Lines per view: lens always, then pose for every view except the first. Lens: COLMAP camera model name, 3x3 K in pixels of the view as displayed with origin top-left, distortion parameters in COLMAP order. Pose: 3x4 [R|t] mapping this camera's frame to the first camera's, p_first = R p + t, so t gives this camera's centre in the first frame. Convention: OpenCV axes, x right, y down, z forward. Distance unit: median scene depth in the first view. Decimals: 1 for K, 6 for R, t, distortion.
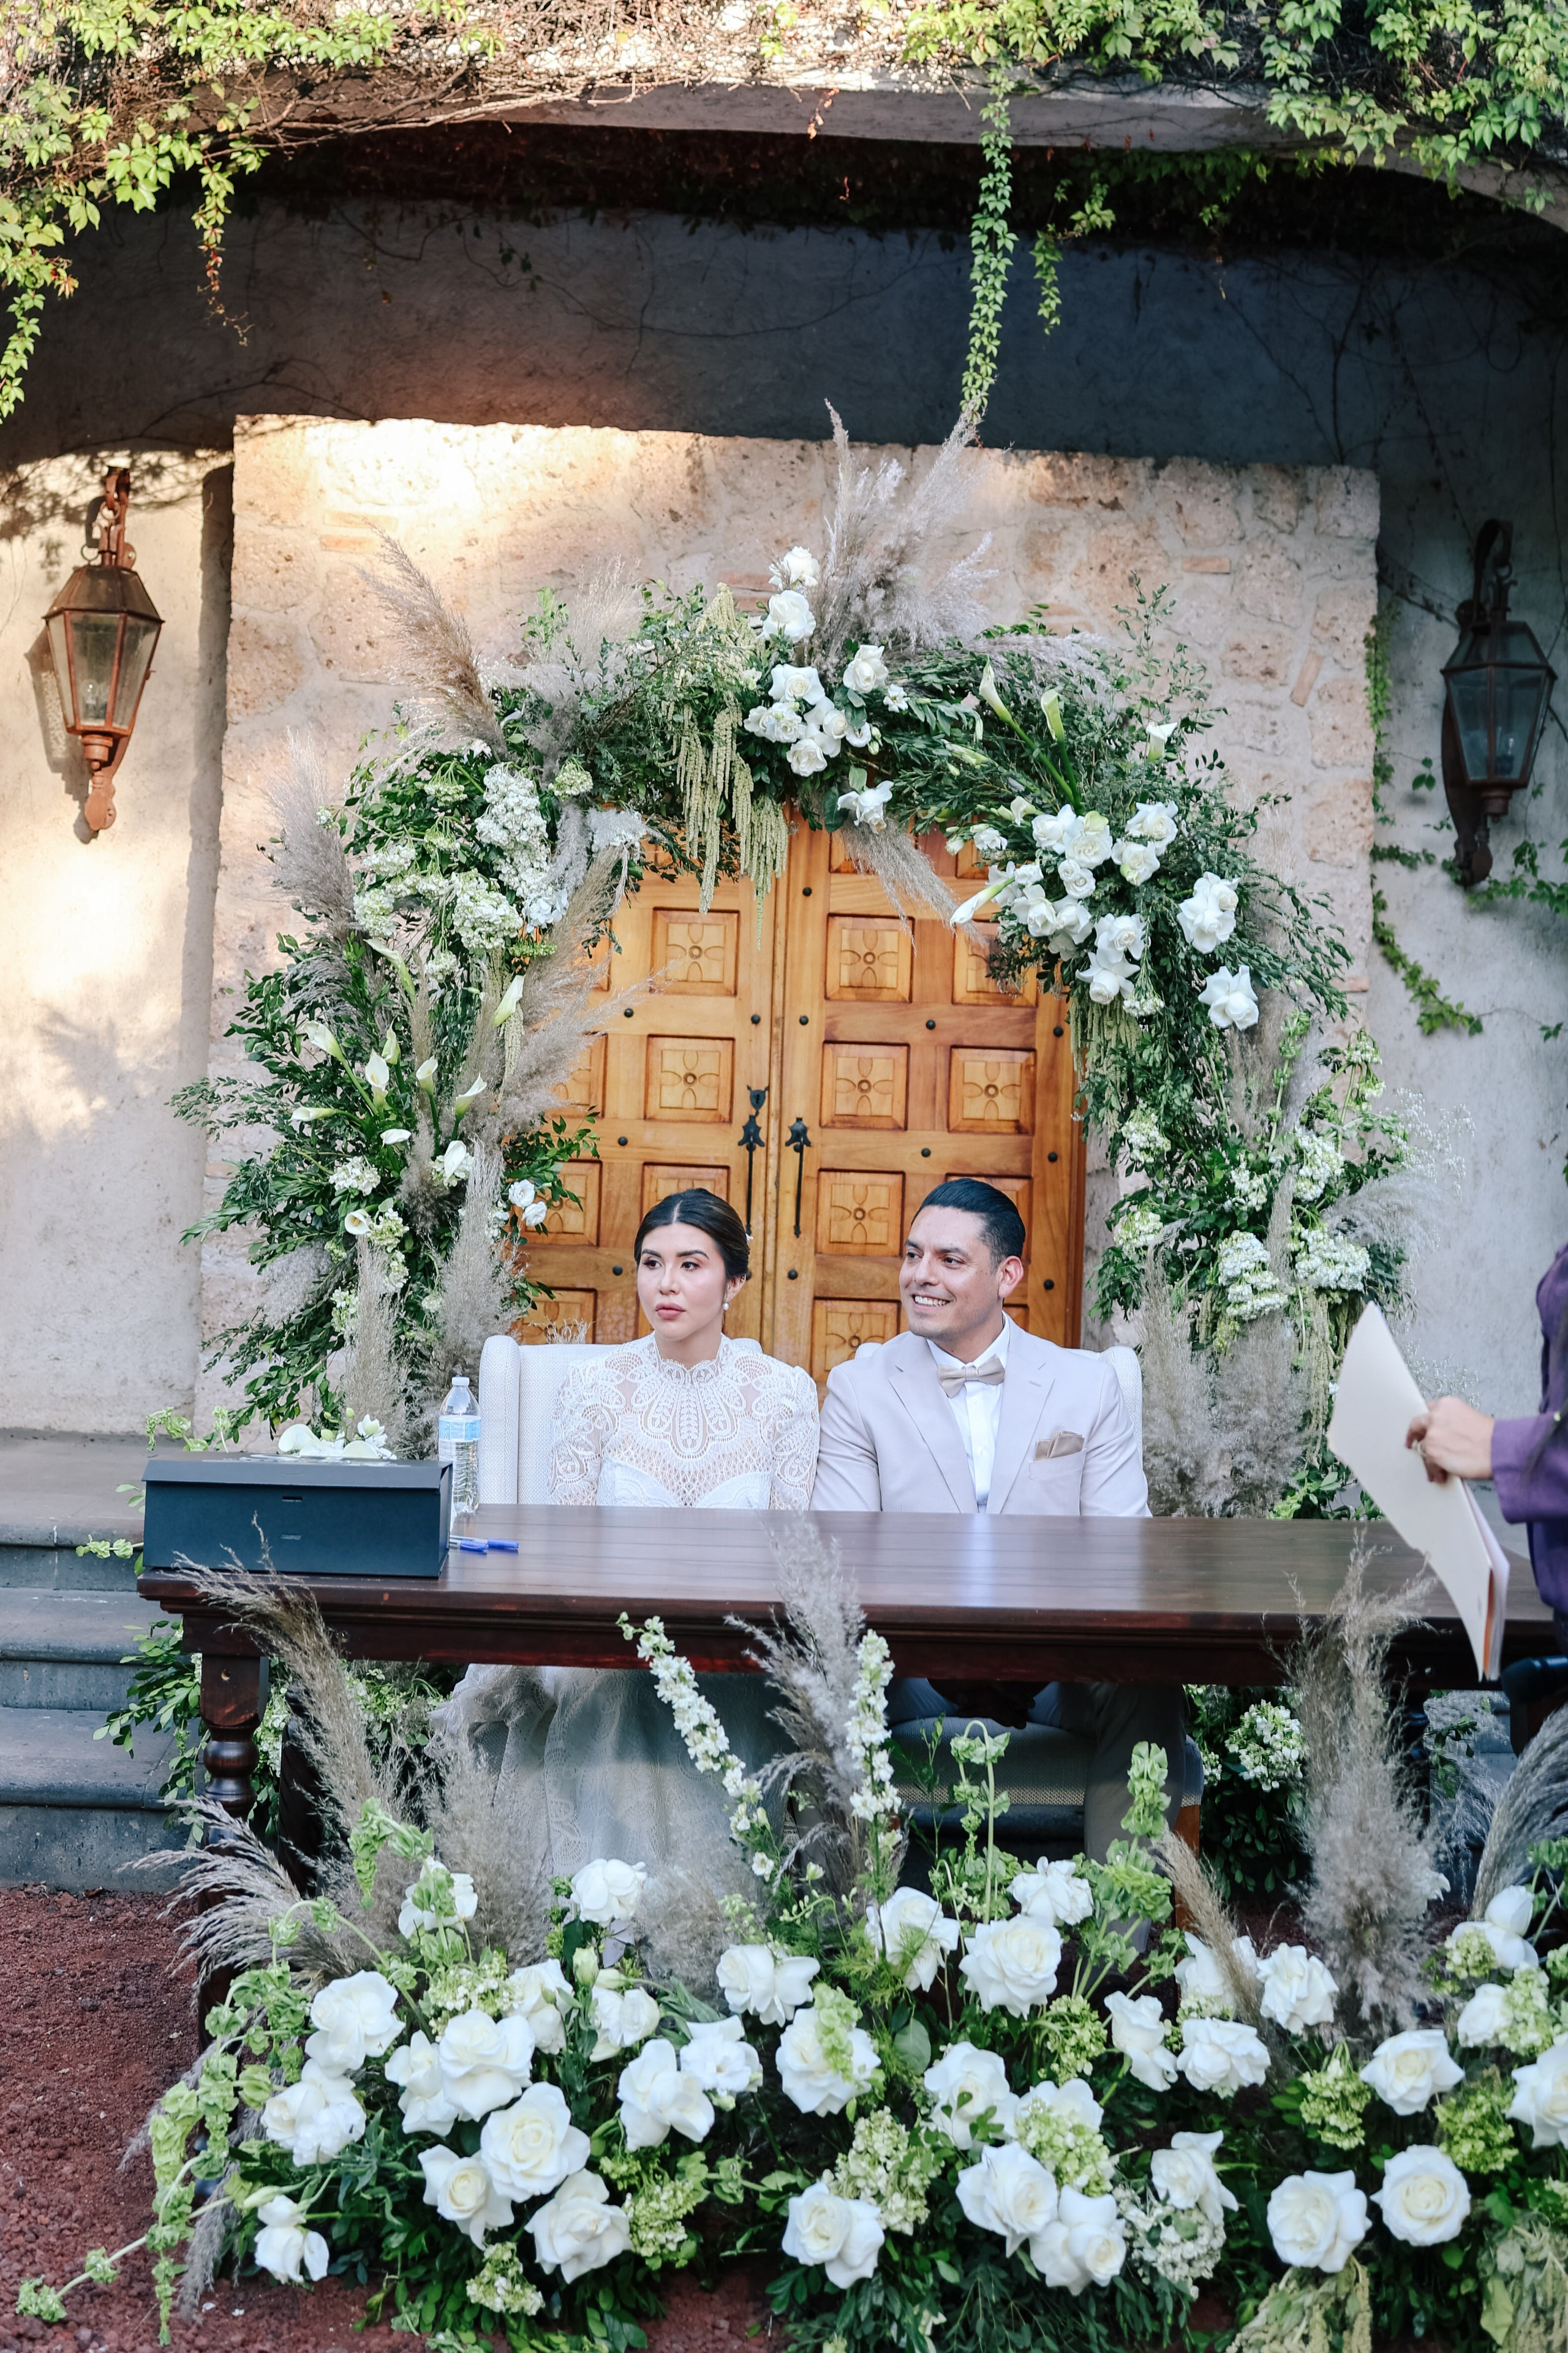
lens RADIAL K [[2737.6, 0, 671.3], [0, 2737.6, 975.3], [0, 0, 1]] dist [-0.070883, 0.050219]
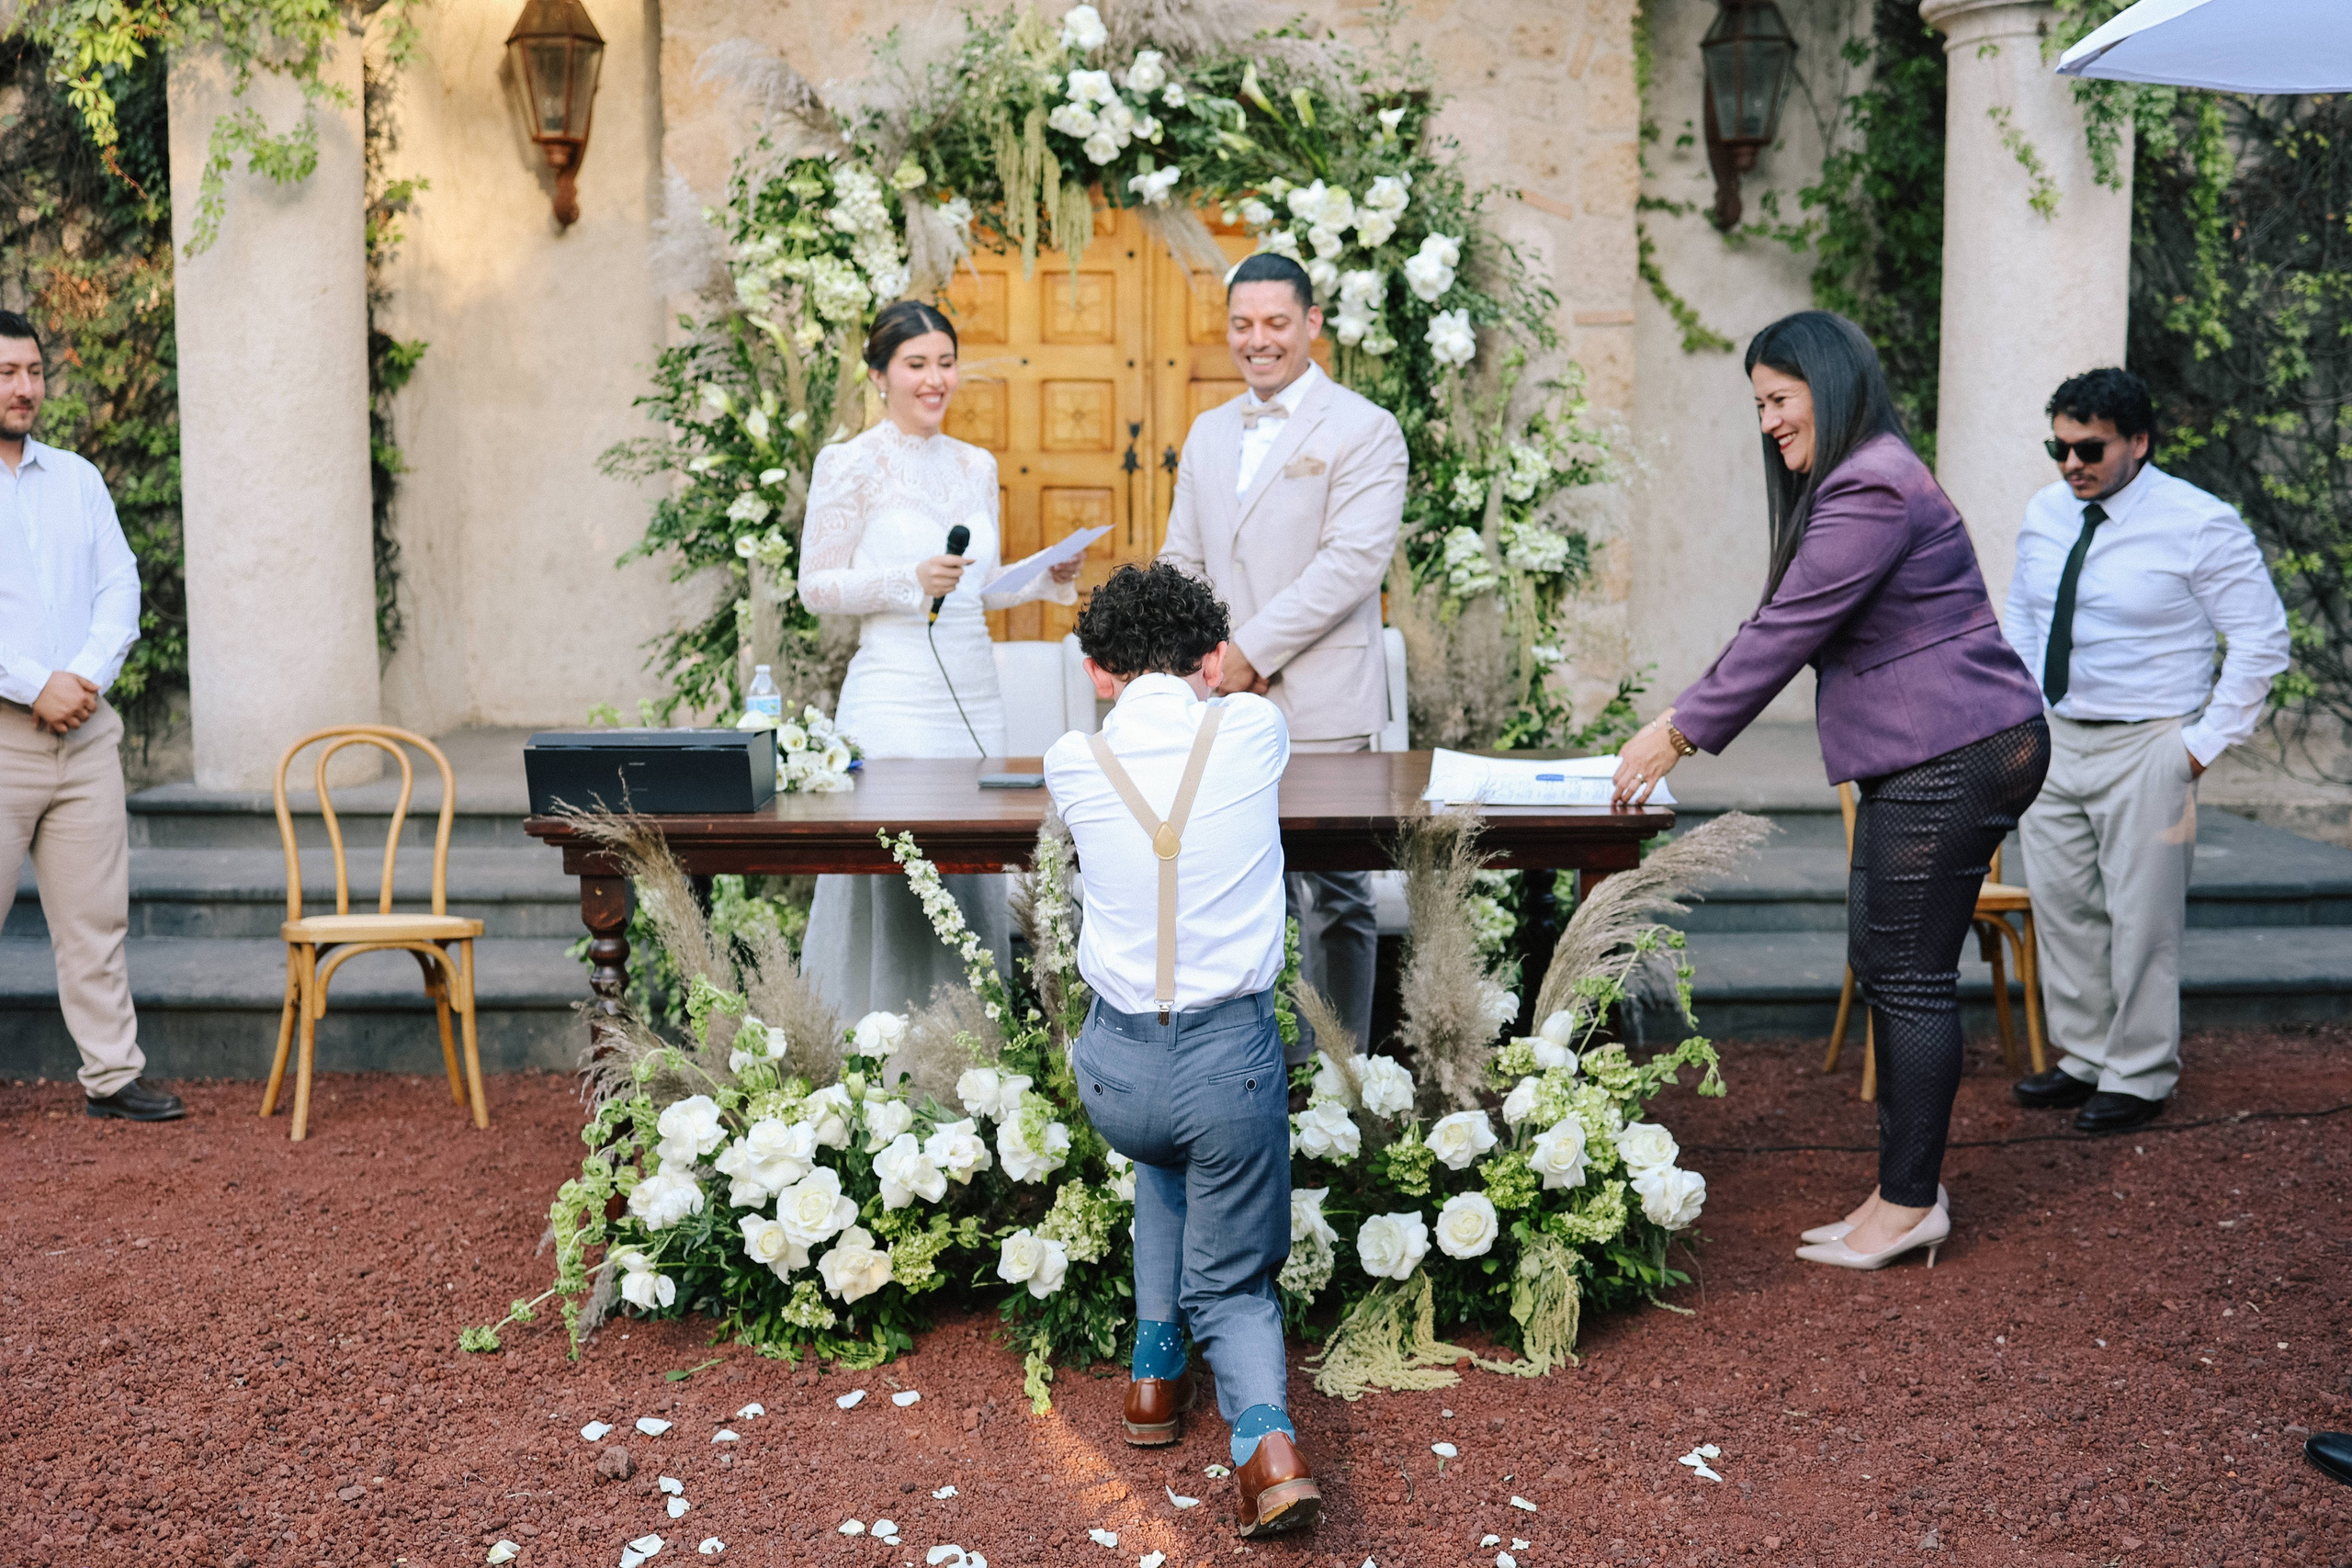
lens RADIAL K [[2374.4, 0, 1182.6], [0, 2374.4, 752.8], [0, 0, 1]] dist [-0.047558, -0.014115]
pose [[0.999342, -0.036248, -0.001378, 0.077262], [0.035903, 0.983008, 0.180019, -0.004013], [-0.005171, -0.179950, 0.983662, -0.078219]]
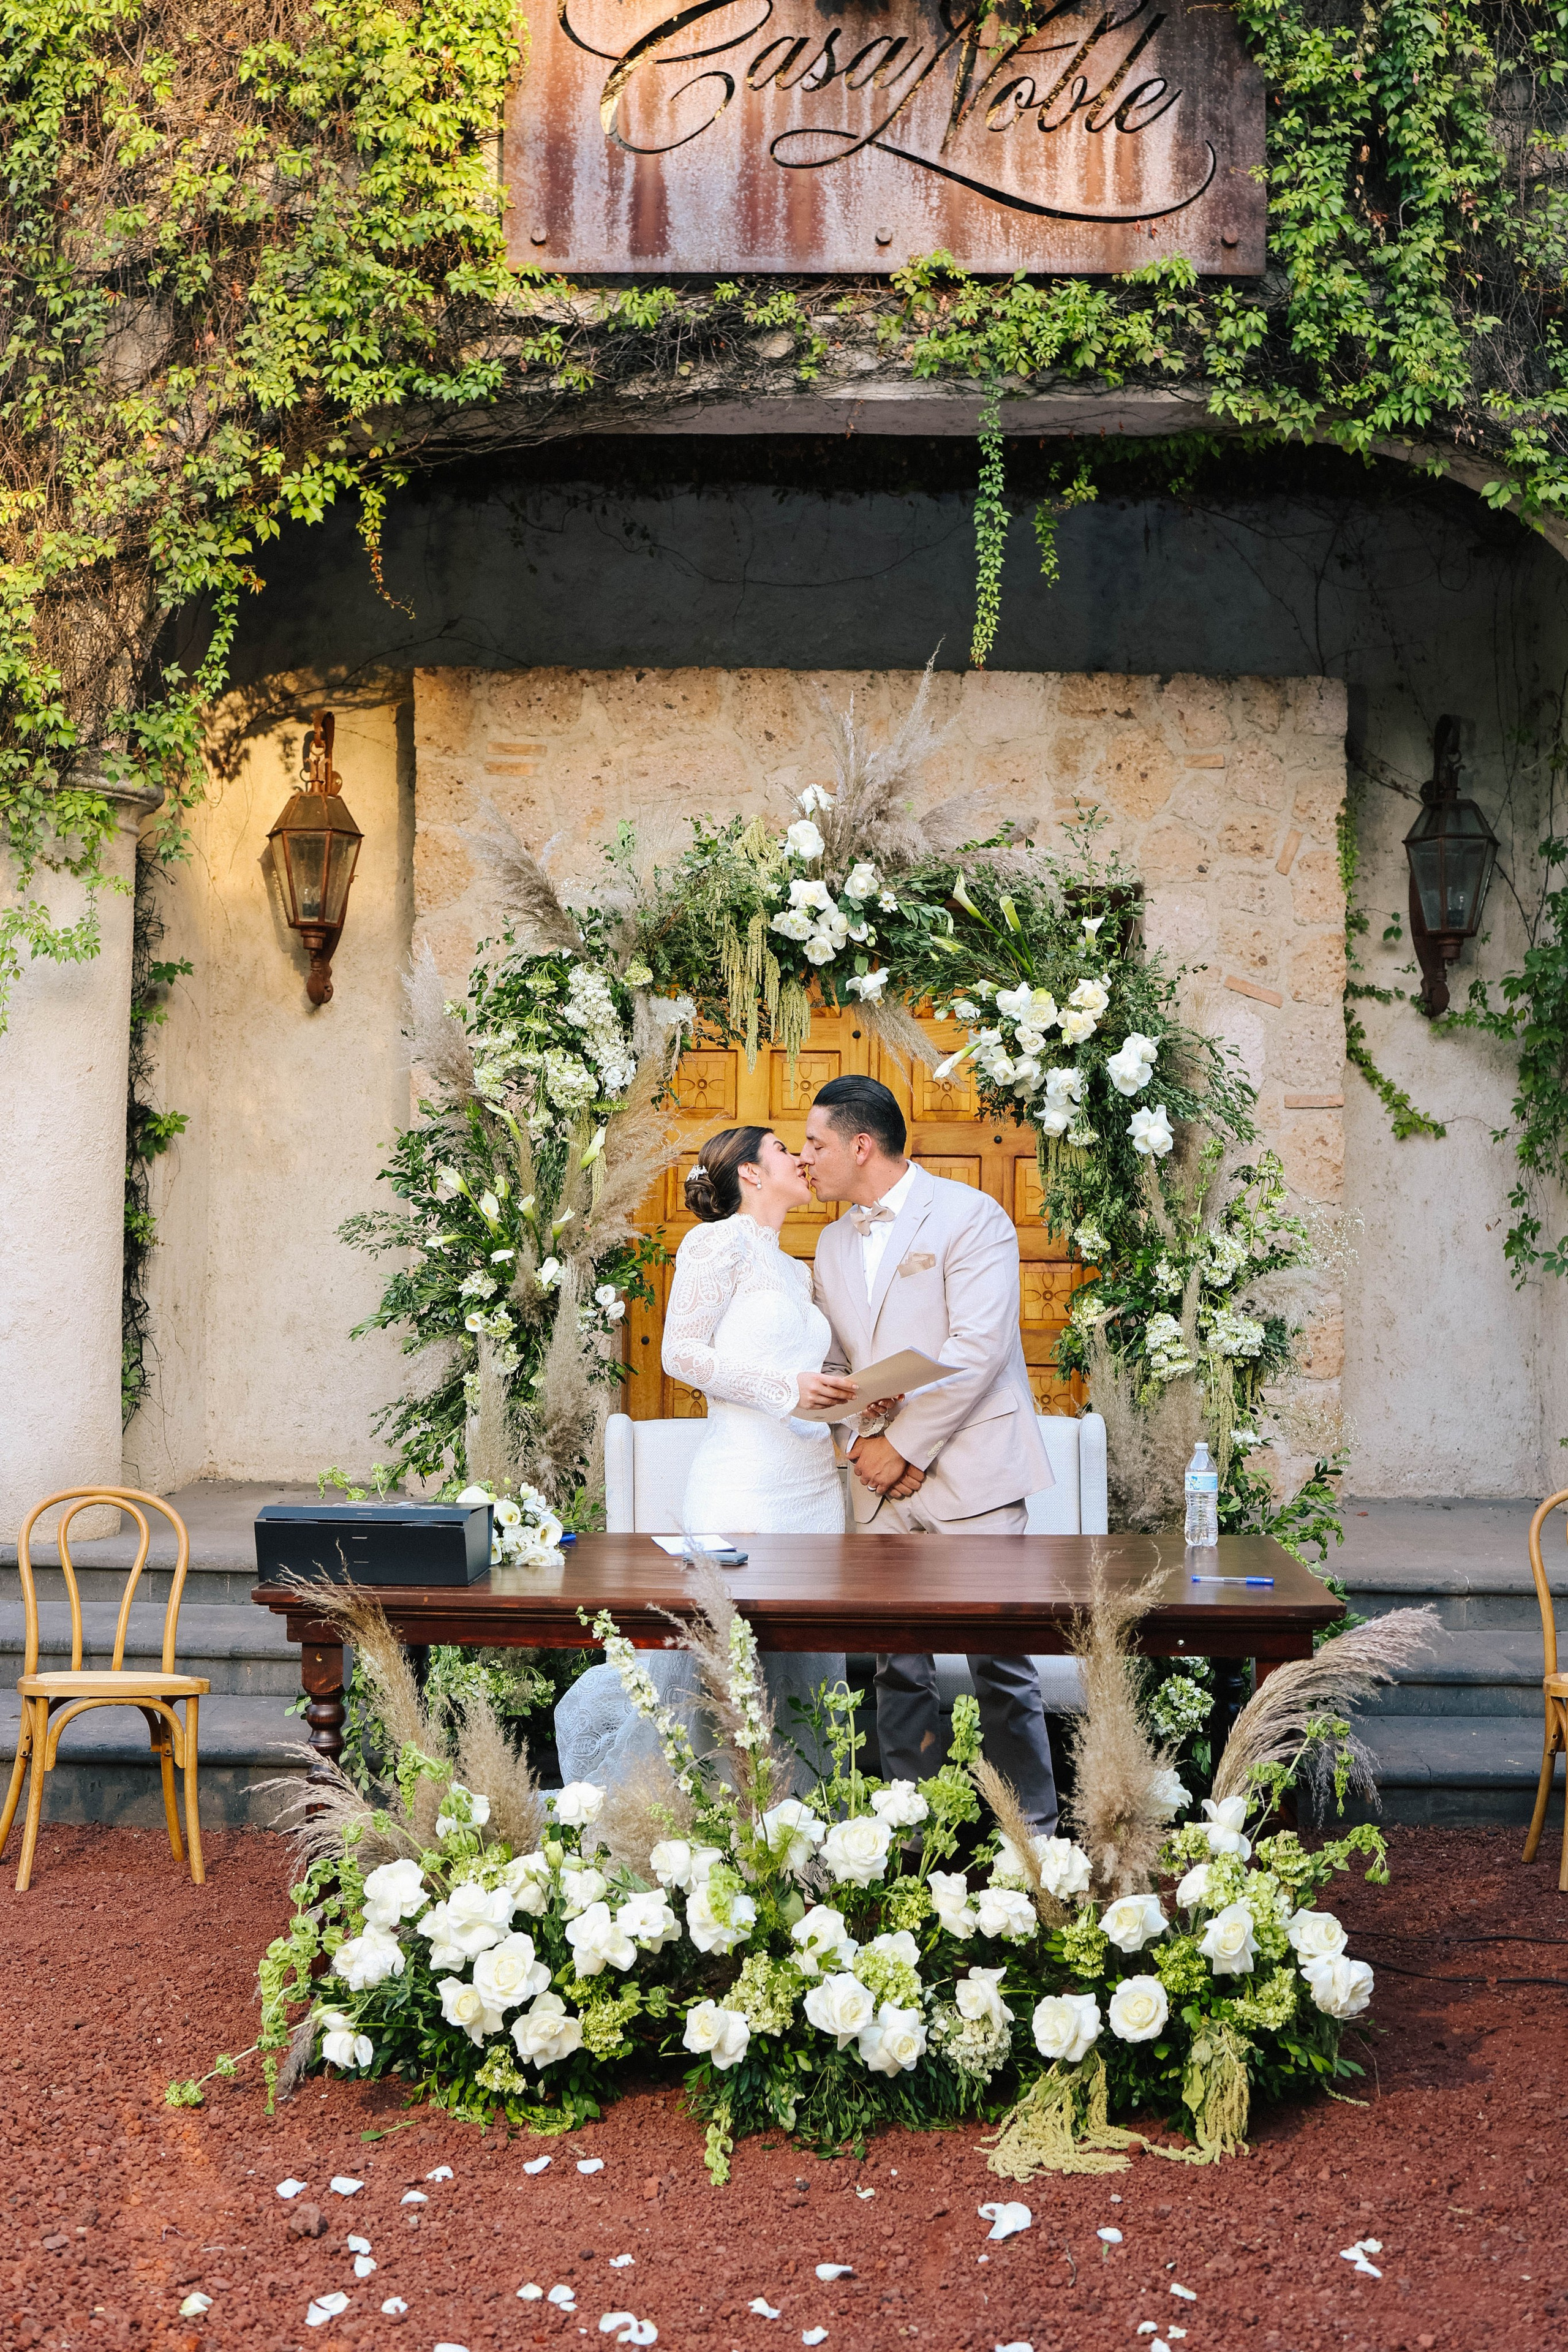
lens RADIAL K [[2400.9, 0, 790.3], [0, 2400.9, 1154.5], [0, 0, 1]] dist [-0.087824, 0.136232]
pose [[0.998287, -0.025707, -0.052558, 0.092821], [0.027478, 0.999069, 0.033263, -0.022118], [0.051654, -0.034650, 0.998064, -0.127670]]
